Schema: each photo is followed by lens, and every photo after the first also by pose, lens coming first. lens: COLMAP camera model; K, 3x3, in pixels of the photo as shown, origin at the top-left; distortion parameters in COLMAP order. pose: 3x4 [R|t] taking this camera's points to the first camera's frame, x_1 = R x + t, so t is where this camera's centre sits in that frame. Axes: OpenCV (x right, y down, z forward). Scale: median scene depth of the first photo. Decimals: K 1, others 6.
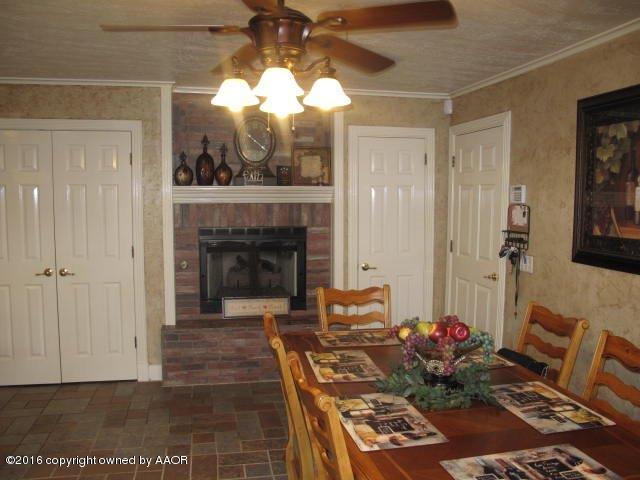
lens RADIAL K [[537.8, 0, 321.1], [0, 537.8, 244.9], [0, 0, 1]] dist [-0.141726, 0.105490]
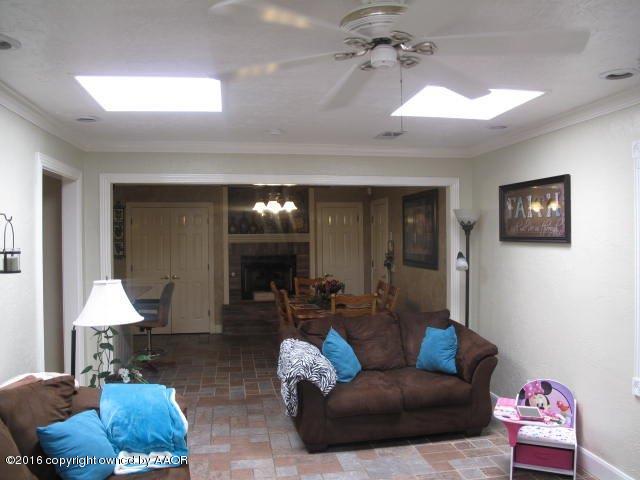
lens RADIAL K [[537.8, 0, 319.9], [0, 537.8, 237.9], [0, 0, 1]] dist [-0.141726, 0.105490]
pose [[0.999026, -0.012679, -0.042268, 0.148401], [0.009002, 0.996249, -0.086067, 0.078493], [0.043201, 0.085603, 0.995392, -0.975607]]
